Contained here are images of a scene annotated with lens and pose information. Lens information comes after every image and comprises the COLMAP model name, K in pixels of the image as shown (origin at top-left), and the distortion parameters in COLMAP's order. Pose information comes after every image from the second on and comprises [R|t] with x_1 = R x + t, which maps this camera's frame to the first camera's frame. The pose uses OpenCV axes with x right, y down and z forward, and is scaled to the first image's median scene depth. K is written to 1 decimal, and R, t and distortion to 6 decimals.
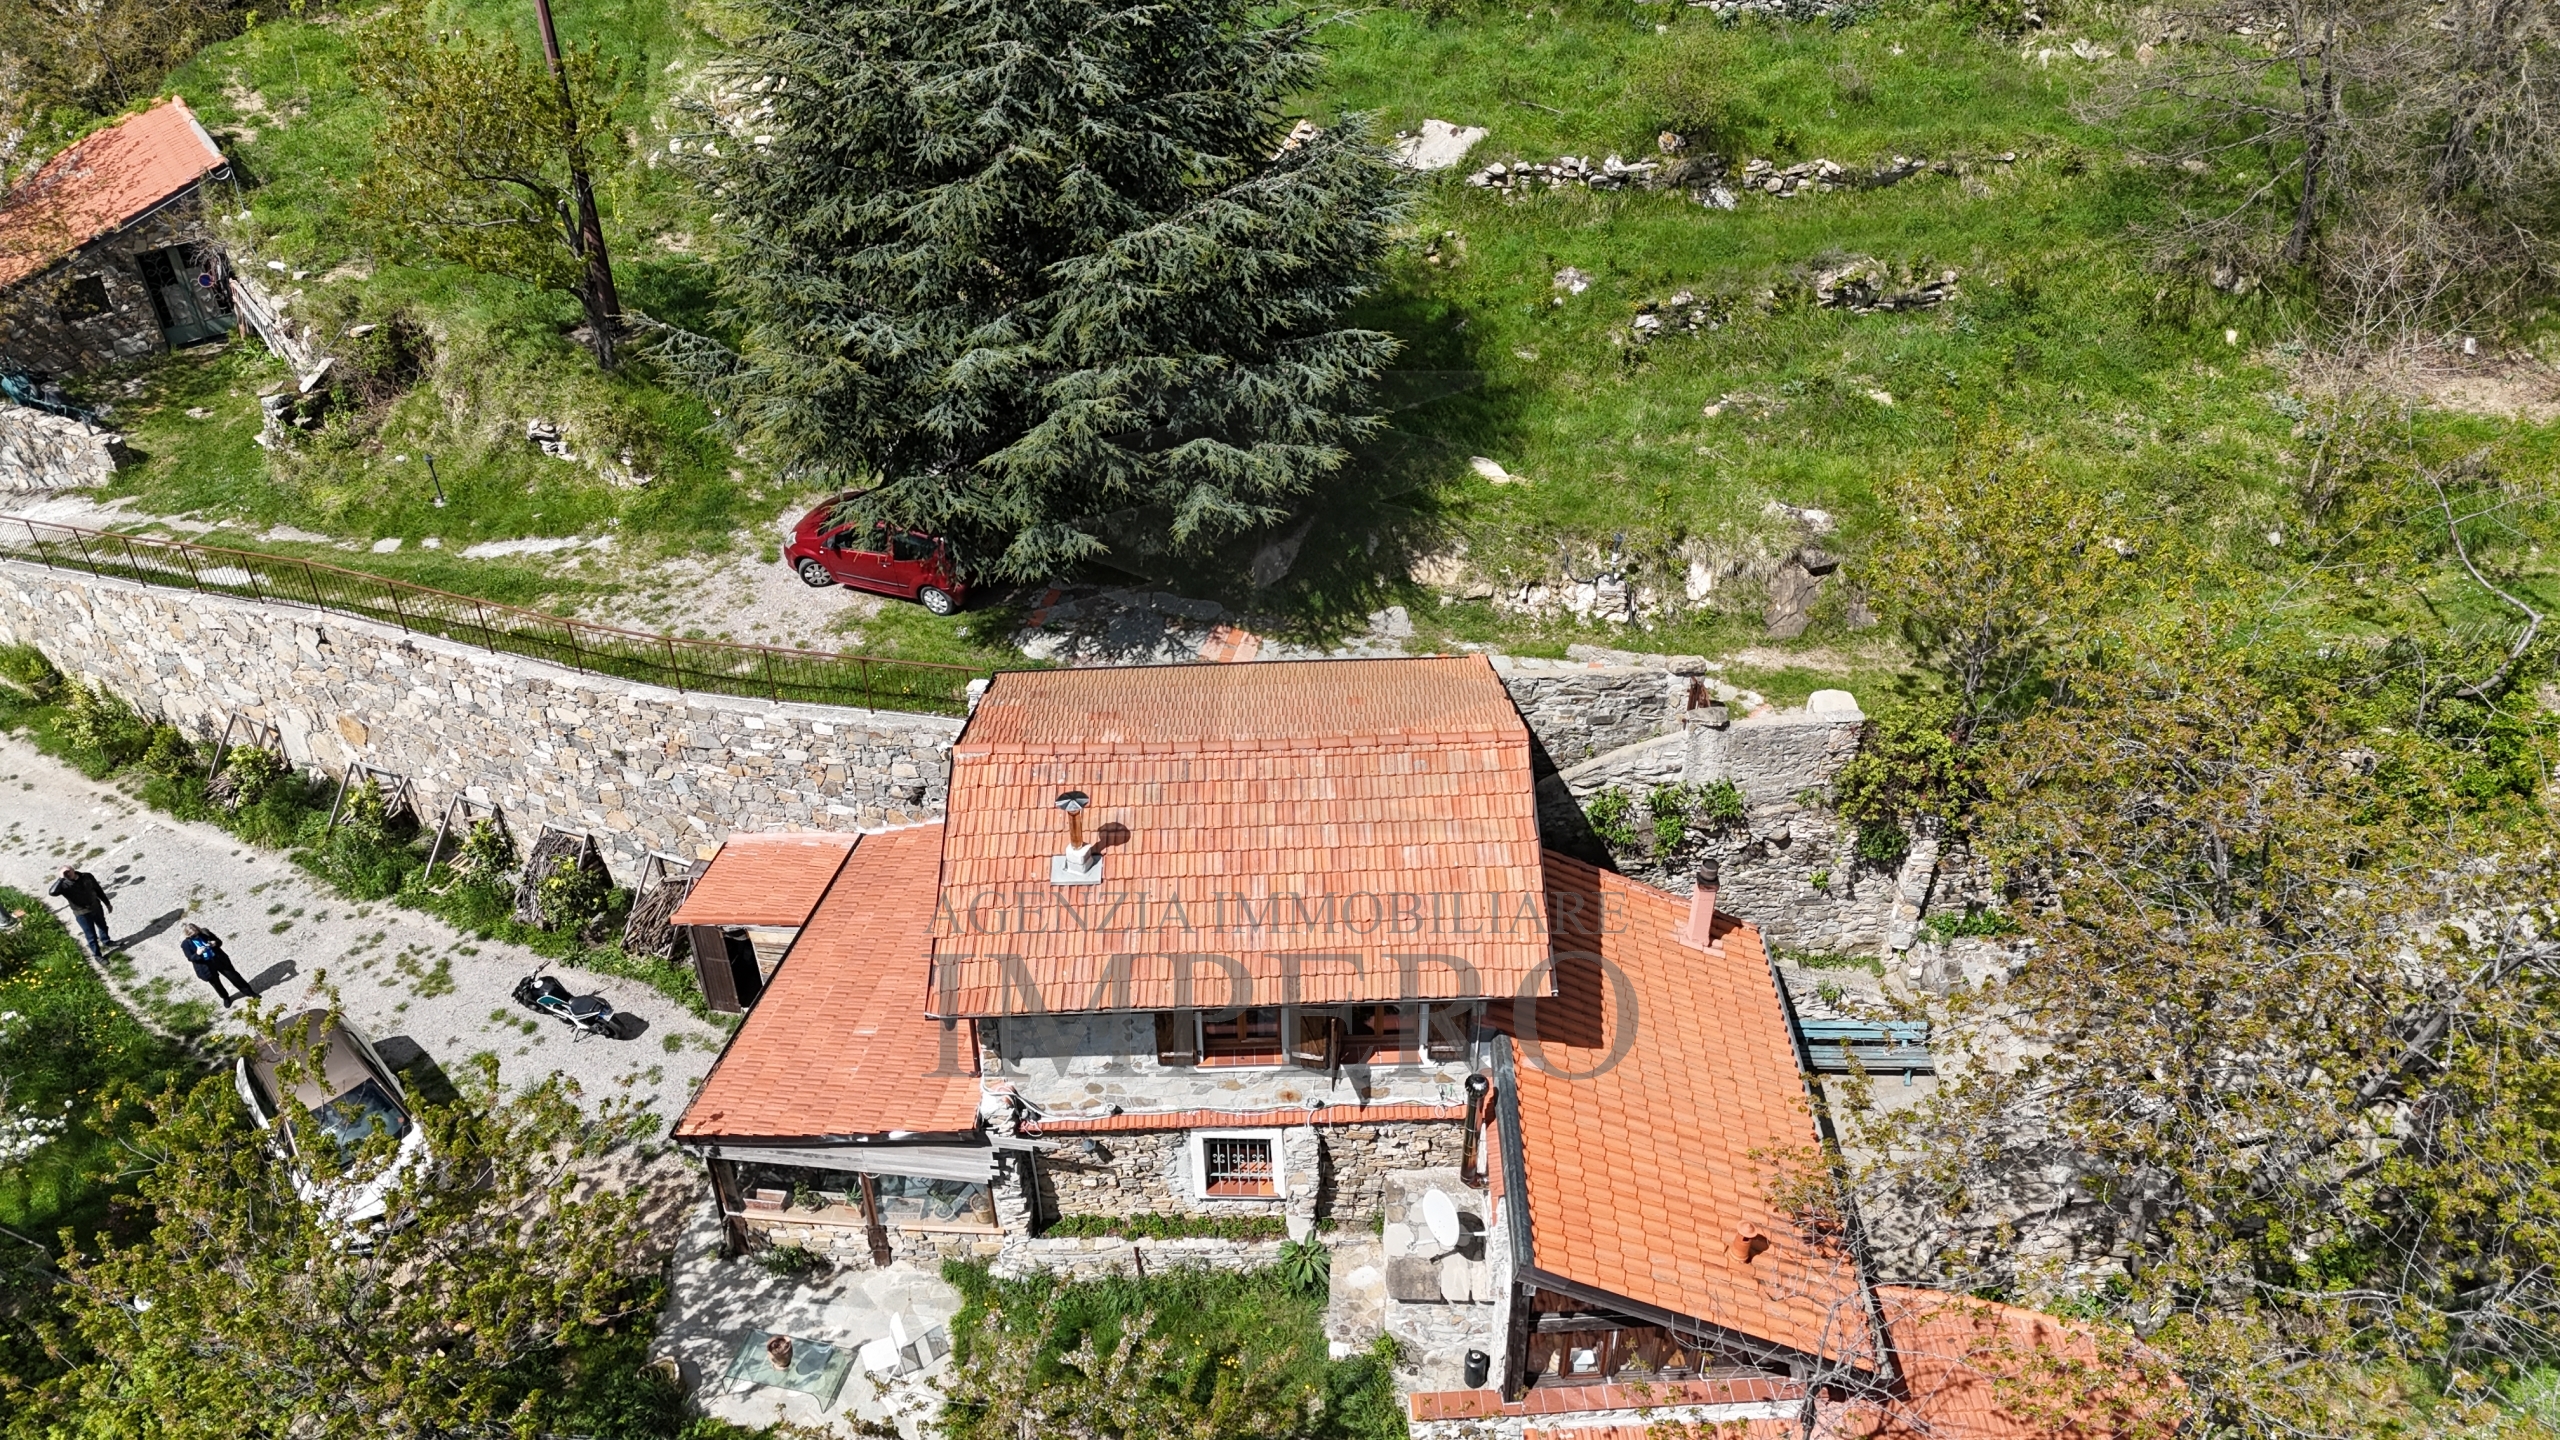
lens RADIAL K [[1874.6, 0, 1275.8], [0, 1874.6, 727.5], [0, 0, 1]] dist [0.080275, -0.067120]
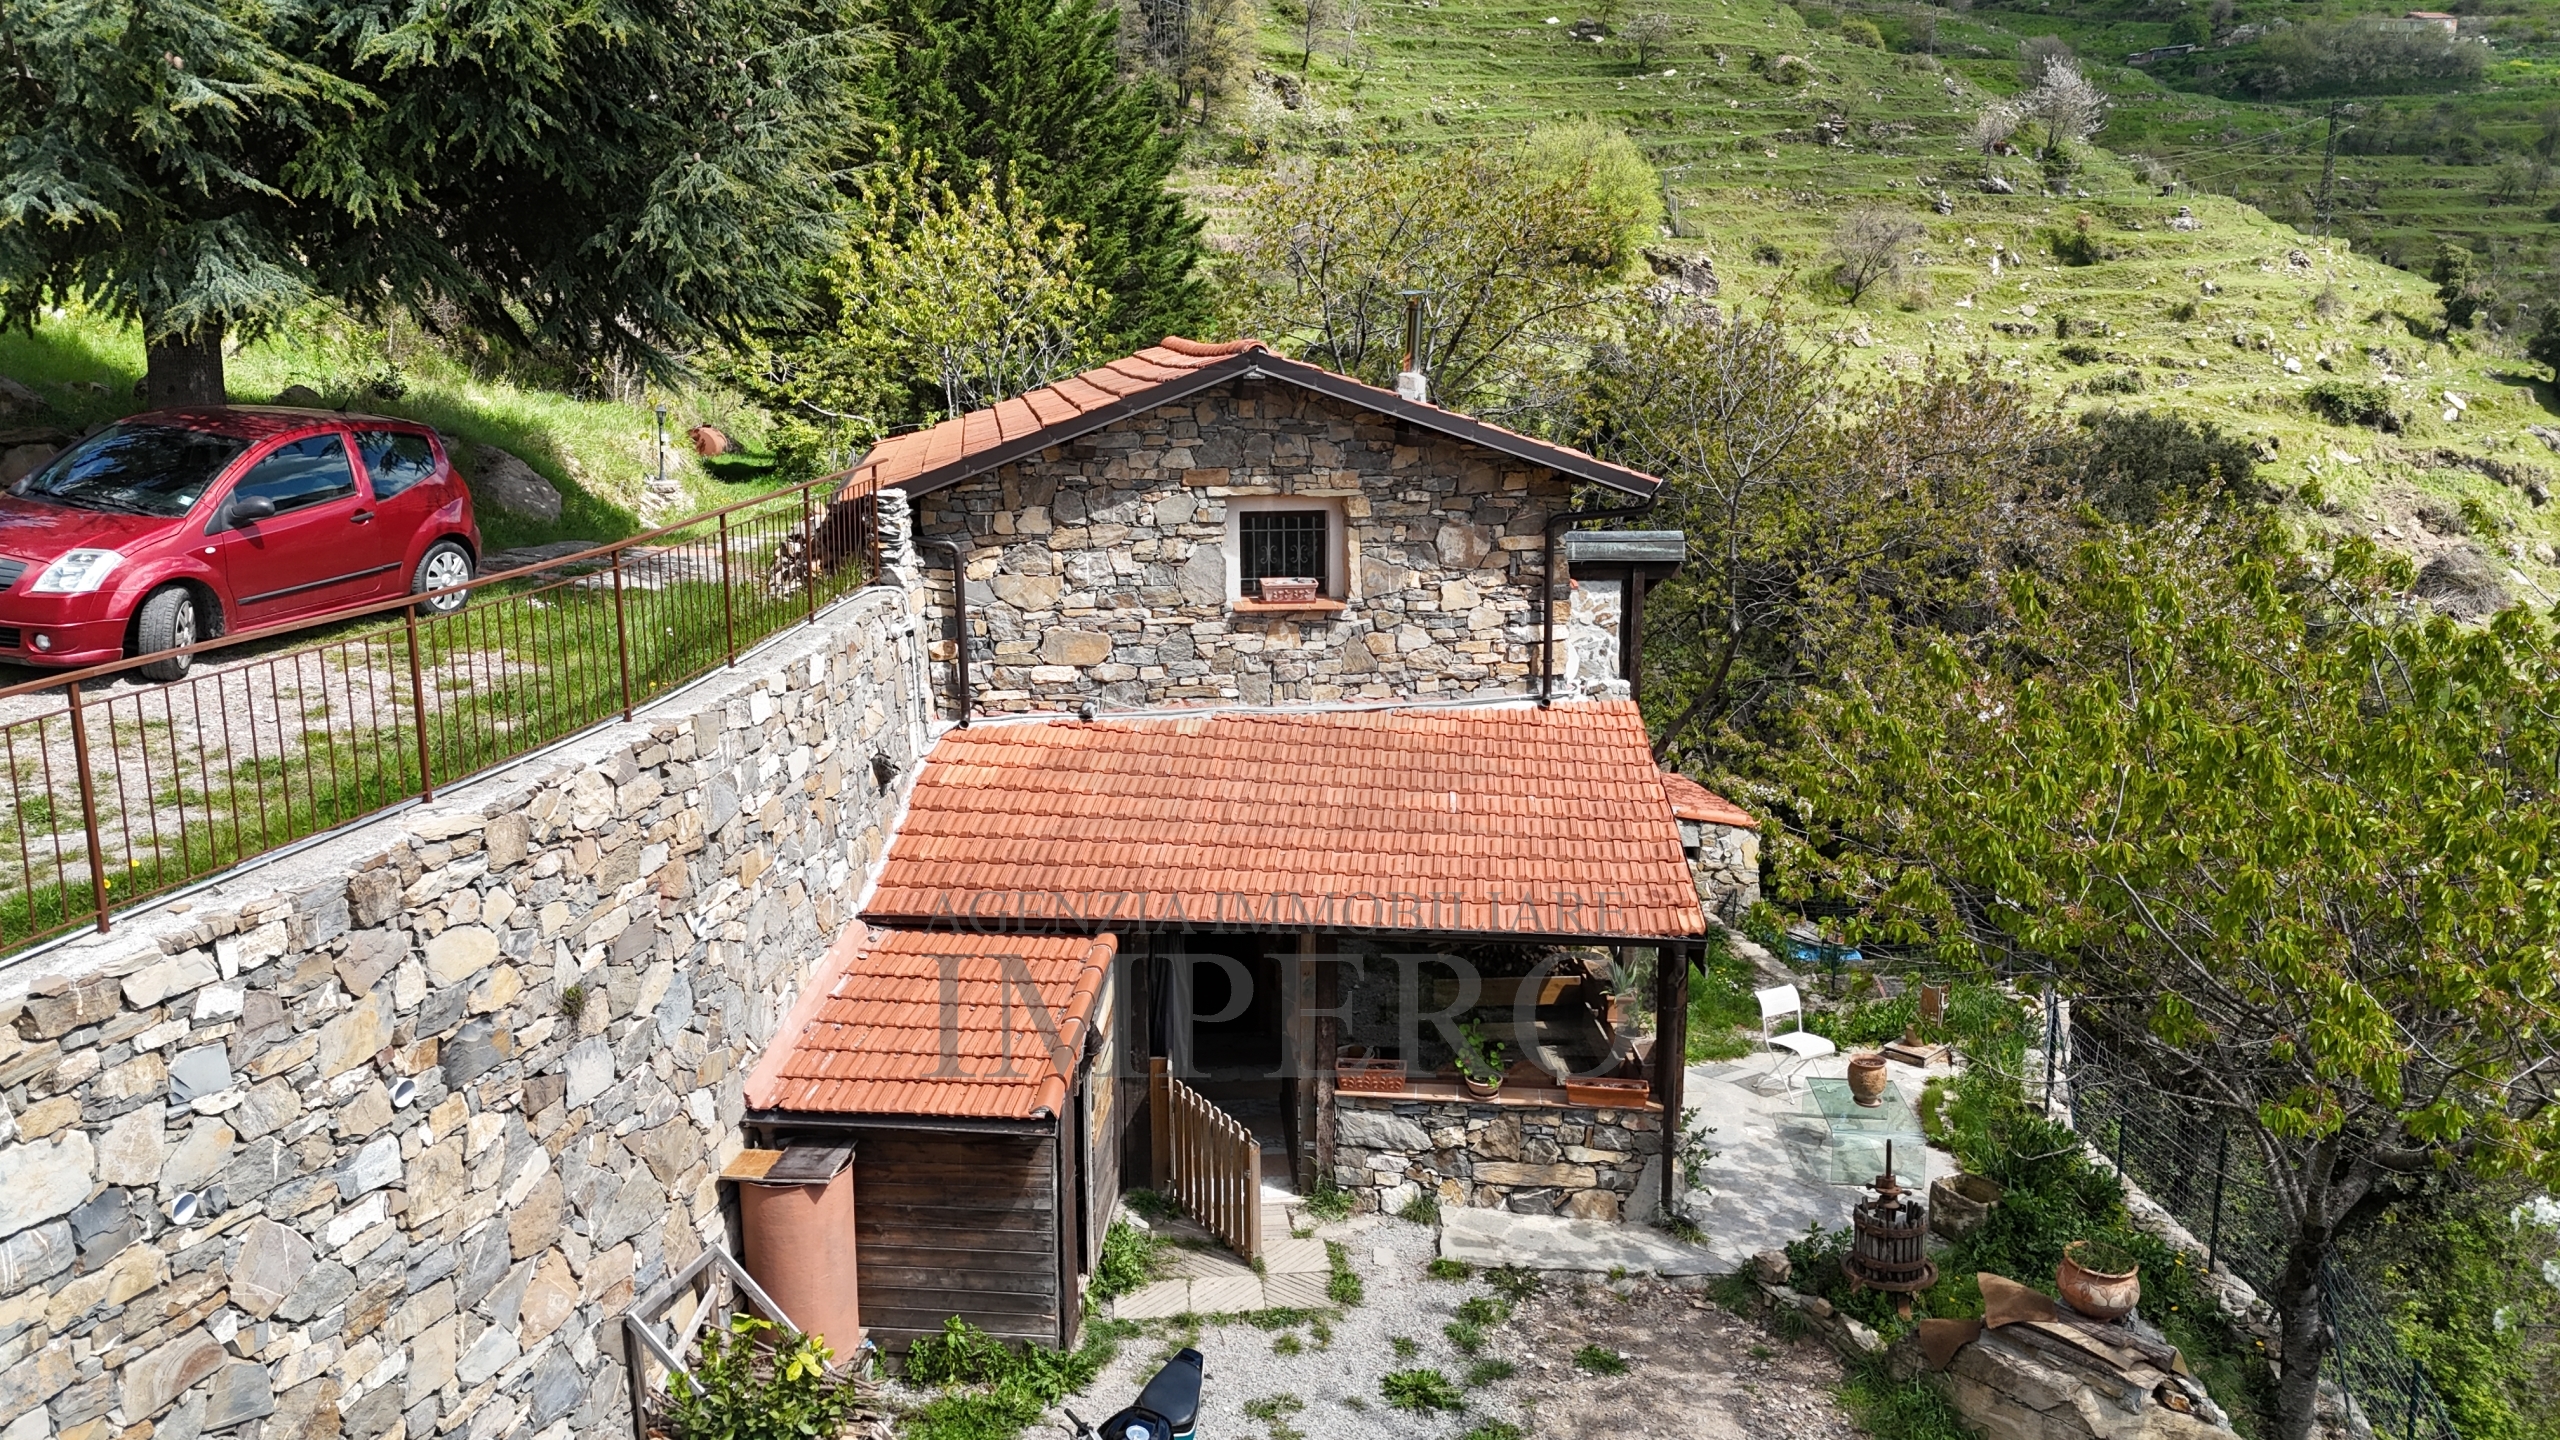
lens RADIAL K [[1874.6, 0, 1304.0], [0, 1874.6, 710.6], [0, 0, 1]] dist [0.080275, -0.067120]
pose [[-0.145219, -0.181037, 0.972696, -0.689428], [0.582142, 0.779300, 0.231954, -0.028420], [-0.800014, 0.599931, -0.007779, 0.882613]]
